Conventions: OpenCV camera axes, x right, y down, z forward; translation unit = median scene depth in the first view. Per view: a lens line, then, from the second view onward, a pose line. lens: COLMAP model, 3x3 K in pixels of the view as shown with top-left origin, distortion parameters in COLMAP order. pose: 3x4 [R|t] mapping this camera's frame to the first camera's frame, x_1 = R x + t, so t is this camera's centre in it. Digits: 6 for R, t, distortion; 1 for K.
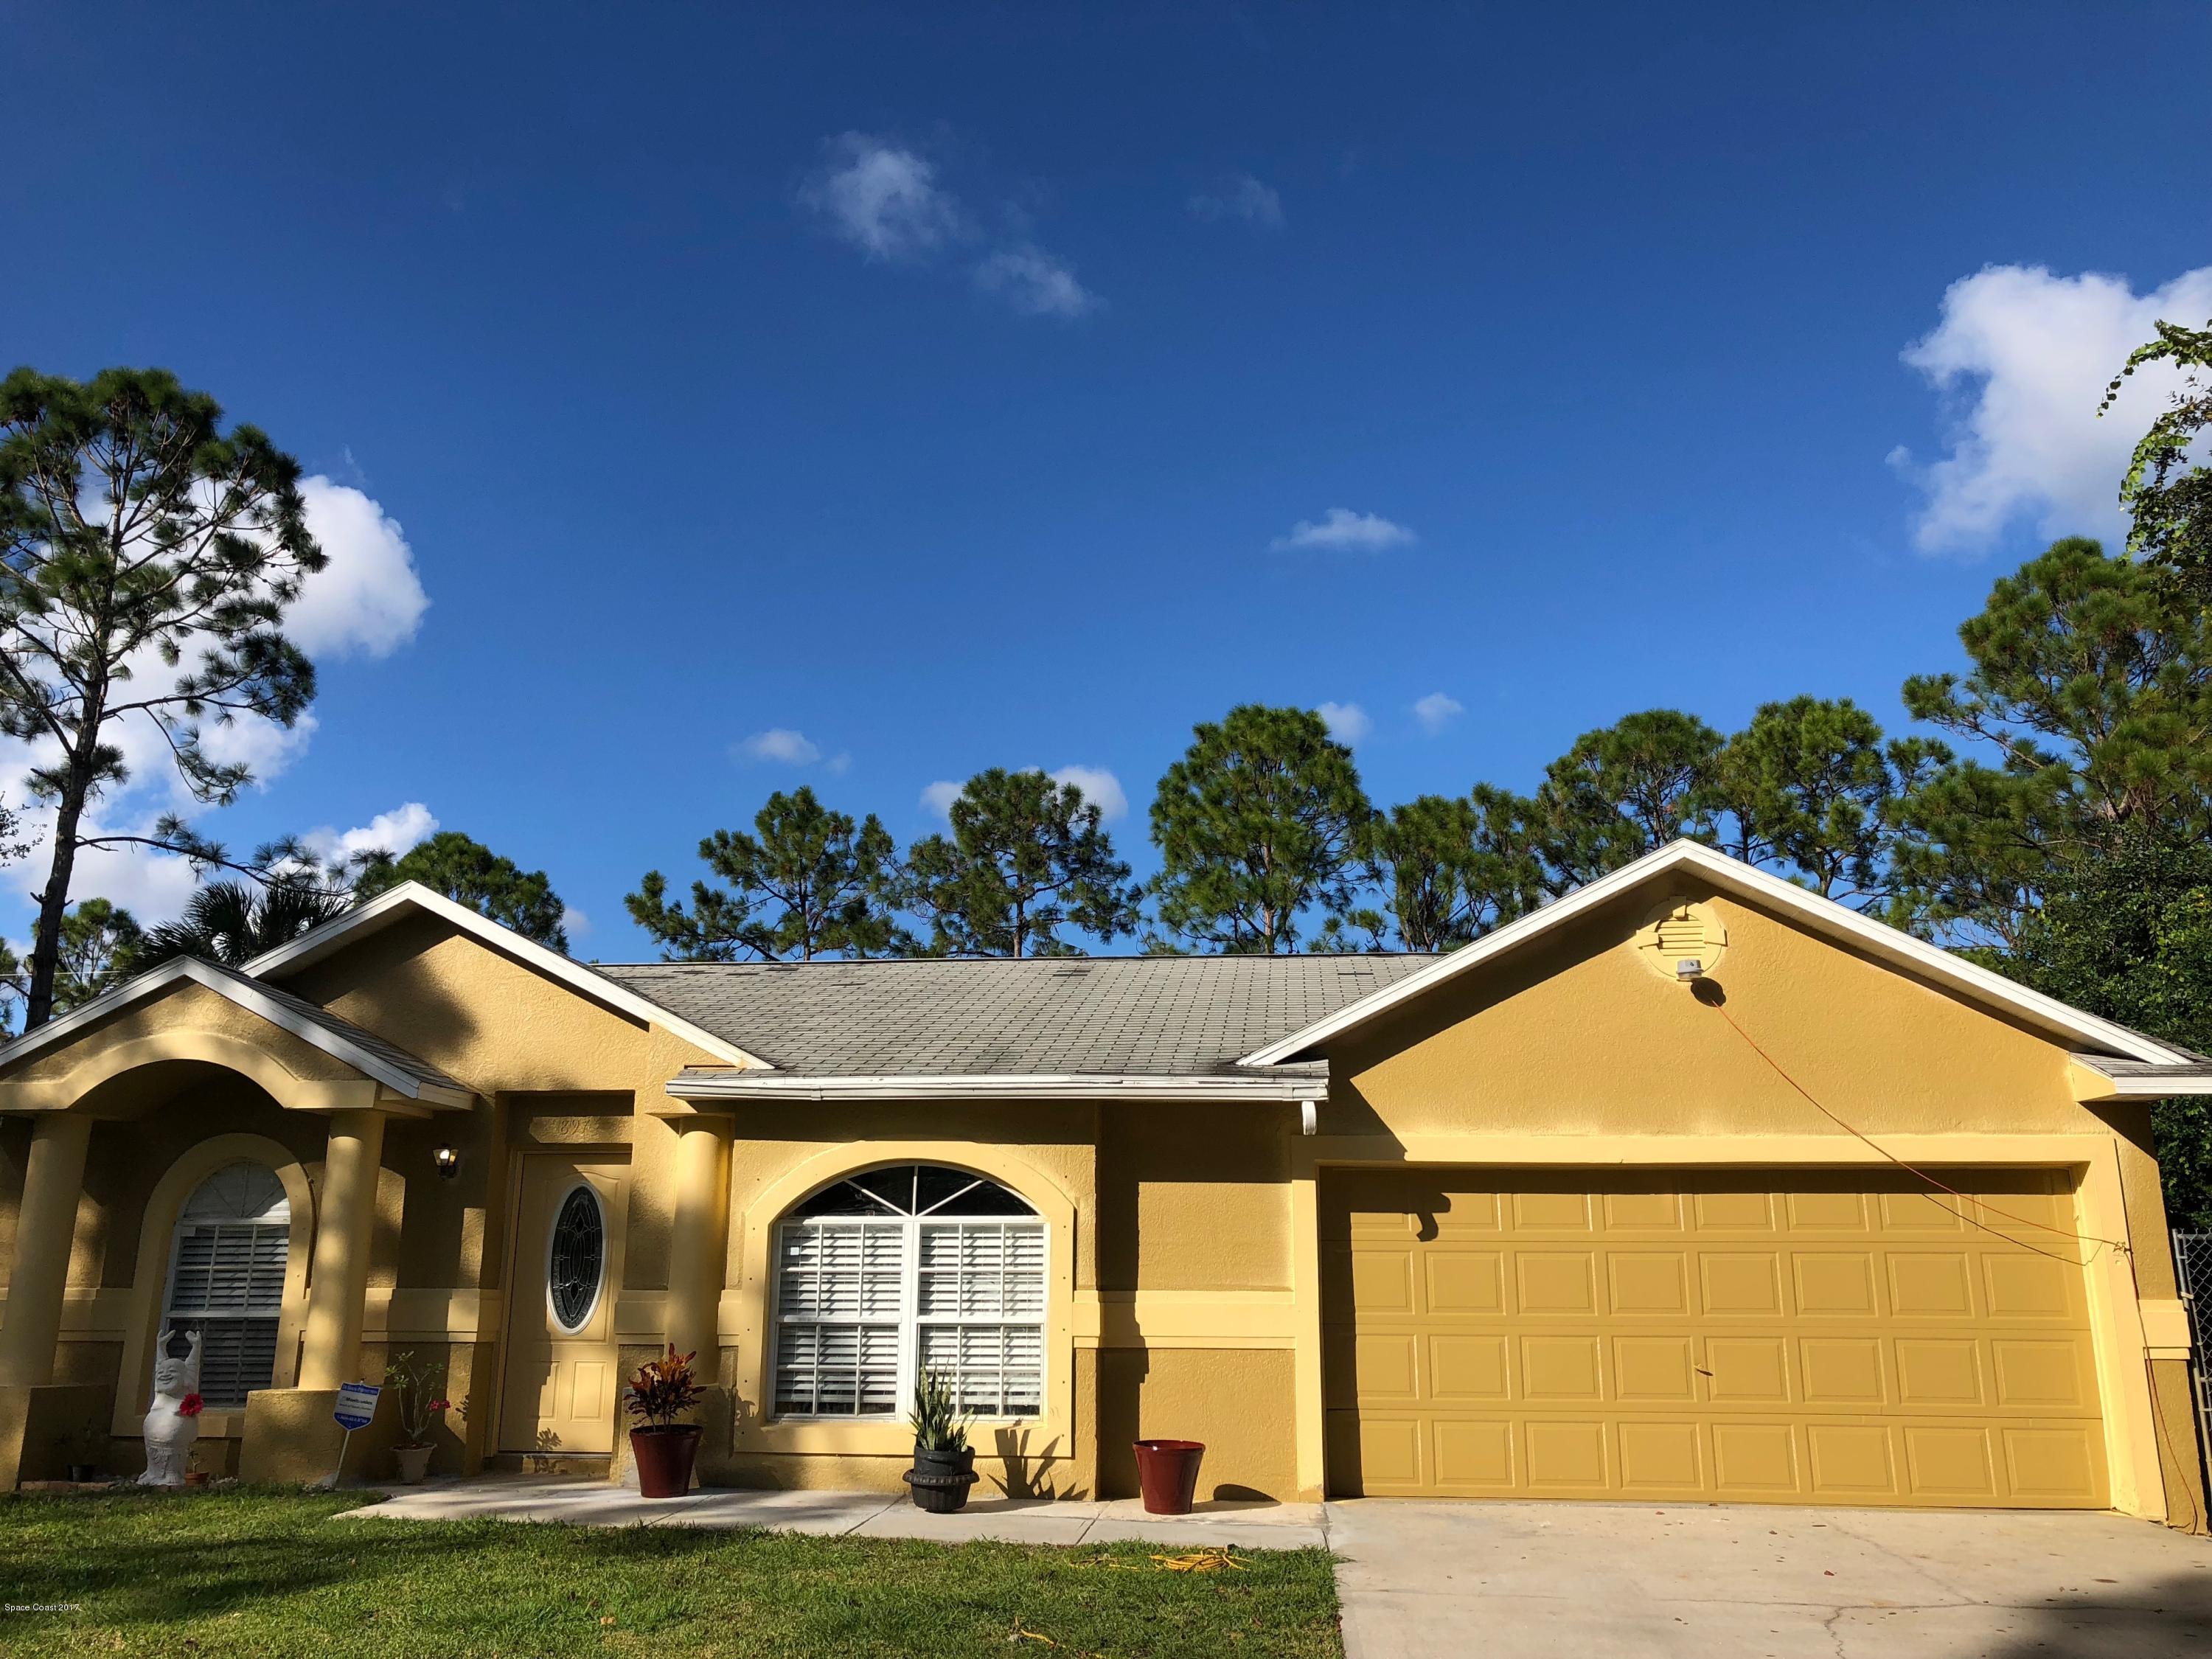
lens RADIAL K [[1812.9, 0, 1114.3], [0, 1812.9, 817.0], [0, 0, 1]] dist [0.056328, -0.078140]
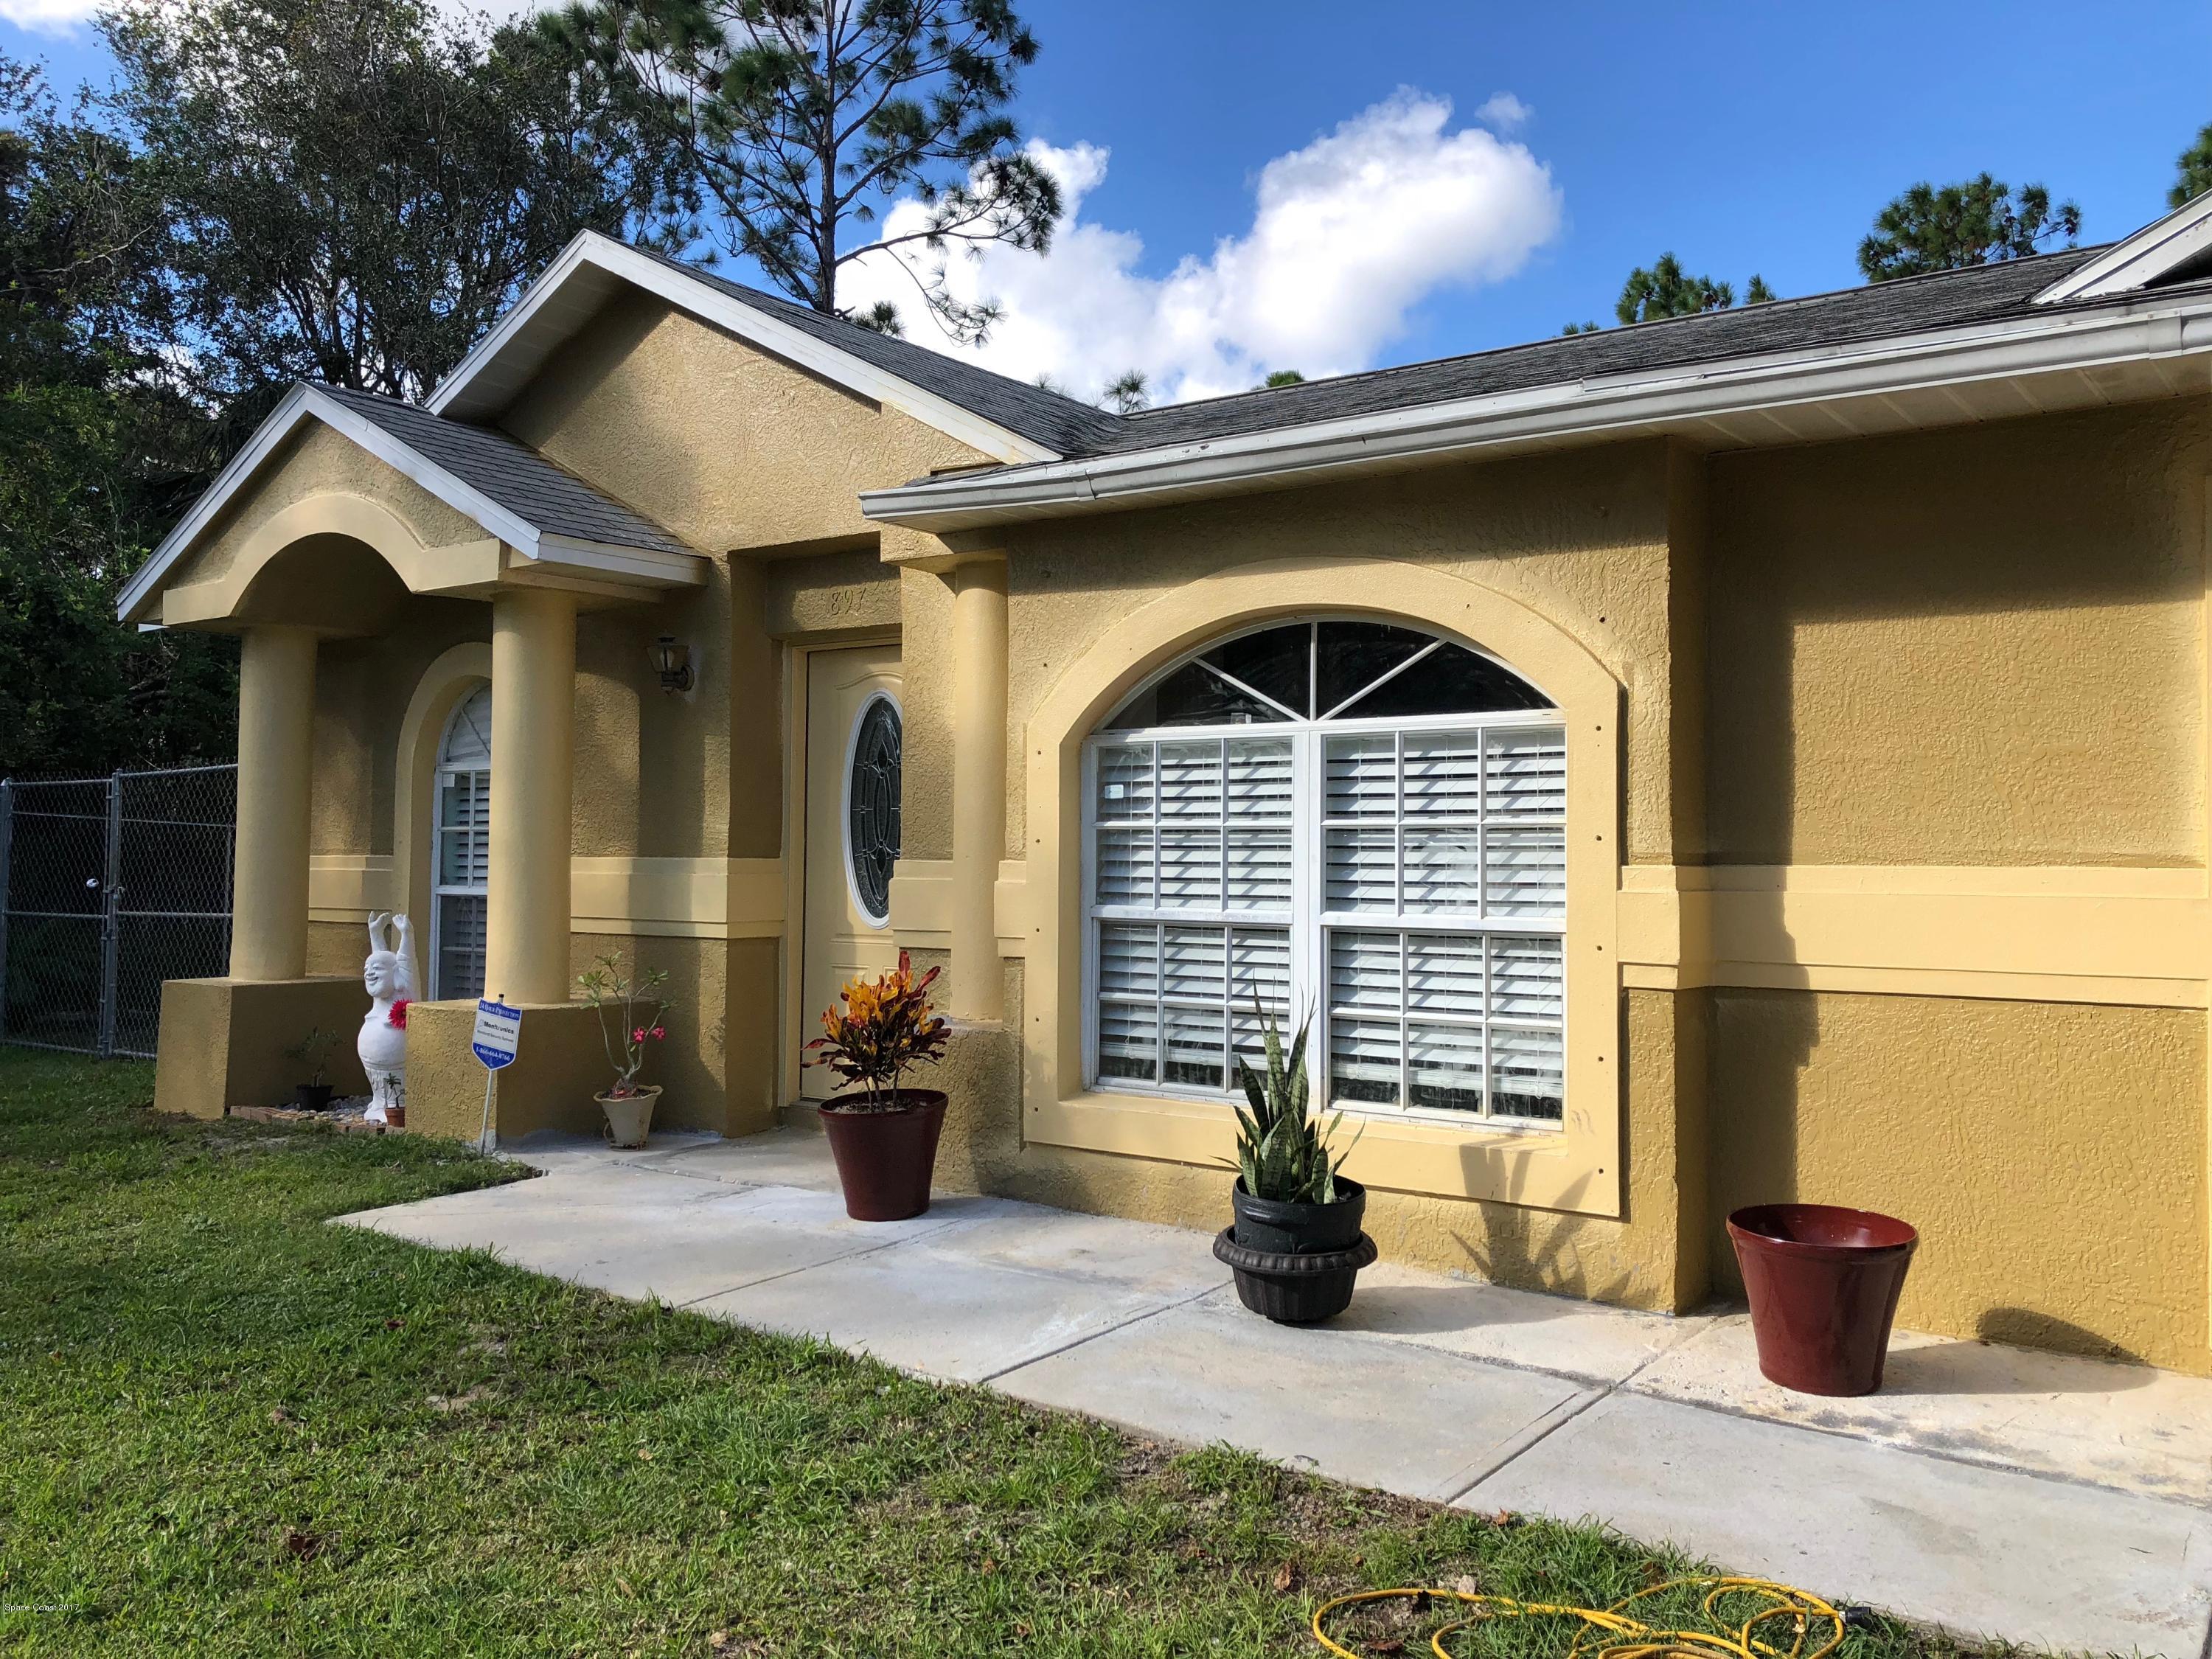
lens RADIAL K [[1812.9, 0, 1102.4], [0, 1812.9, 795.2], [0, 0, 1]] dist [0.056328, -0.078140]
pose [[0.863443, -0.017706, -0.504135, 0.091981], [0.130410, 0.973245, 0.189175, 0.138717], [0.487298, -0.229086, 0.842651, 0.550660]]
